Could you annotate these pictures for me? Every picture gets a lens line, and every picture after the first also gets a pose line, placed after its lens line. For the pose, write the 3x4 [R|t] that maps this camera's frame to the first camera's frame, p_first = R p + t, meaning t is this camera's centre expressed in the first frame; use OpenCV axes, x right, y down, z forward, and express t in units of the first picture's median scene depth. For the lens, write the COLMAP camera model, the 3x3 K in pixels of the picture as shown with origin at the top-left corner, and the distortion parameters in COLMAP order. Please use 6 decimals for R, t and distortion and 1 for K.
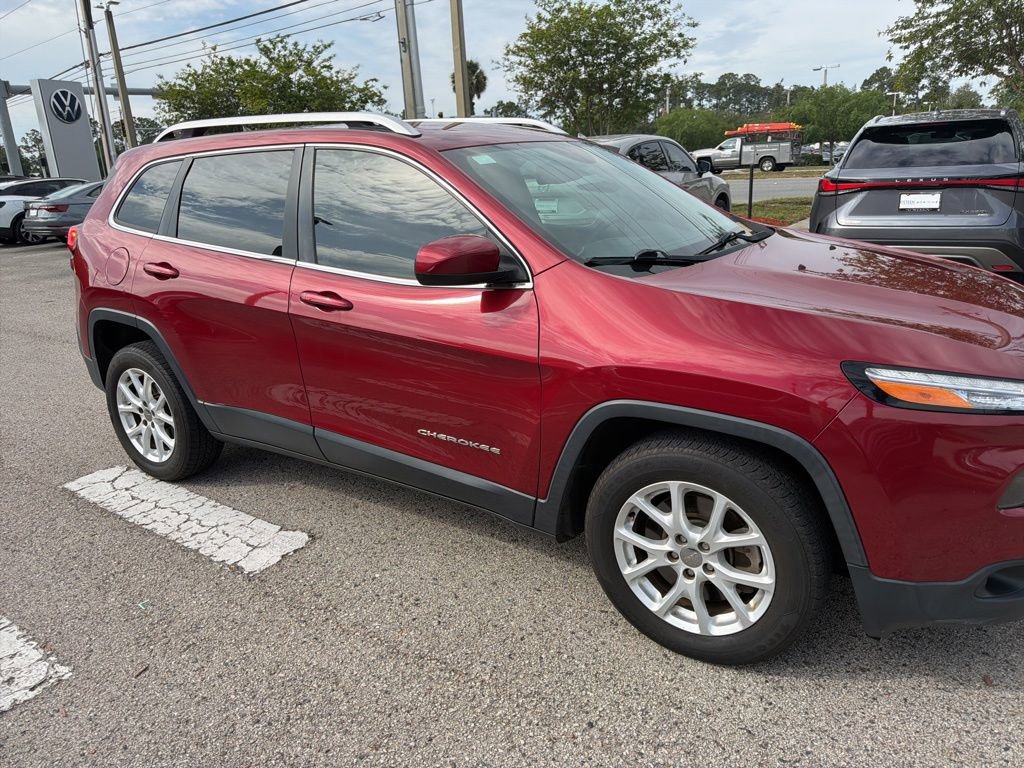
lens RADIAL K [[730.6, 0, 510.5], [0, 730.6, 384.1], [0, 0, 1]] dist [0.014062, -0.018202]
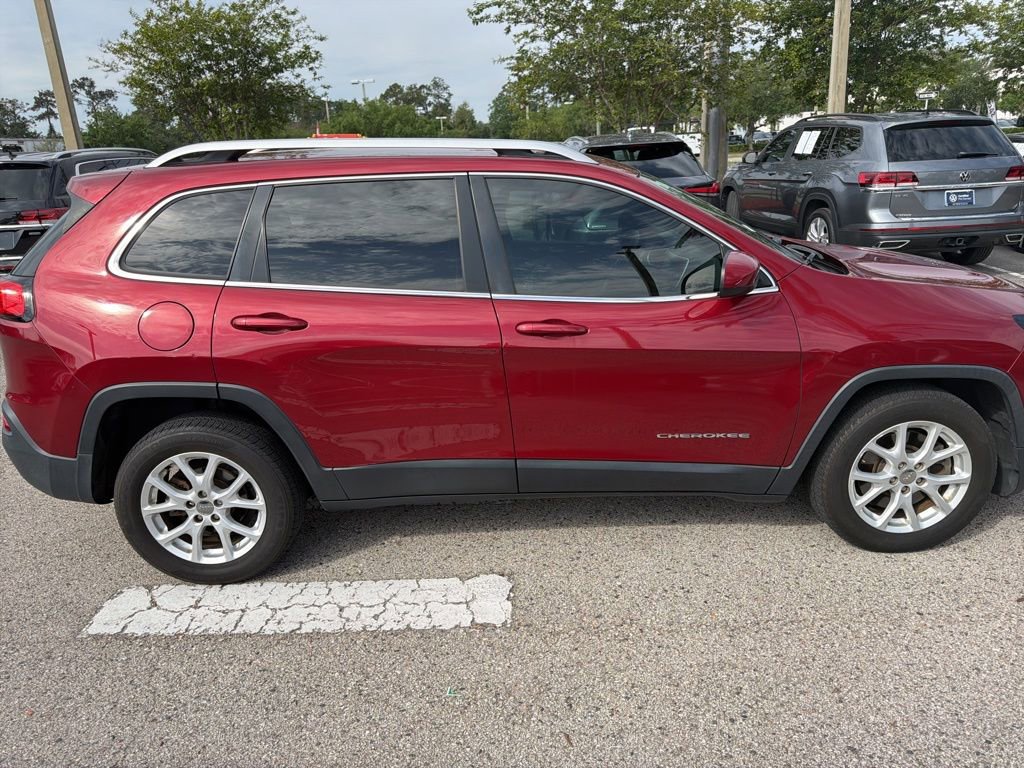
lens RADIAL K [[730.6, 0, 506.8], [0, 730.6, 382.9], [0, 0, 1]] dist [0.014062, -0.018202]
pose [[0.826161, -0.163401, 0.539219, -0.766428], [0.169094, 0.984814, 0.039355, -0.081731], [-0.537461, 0.058665, 0.841245, 0.174850]]
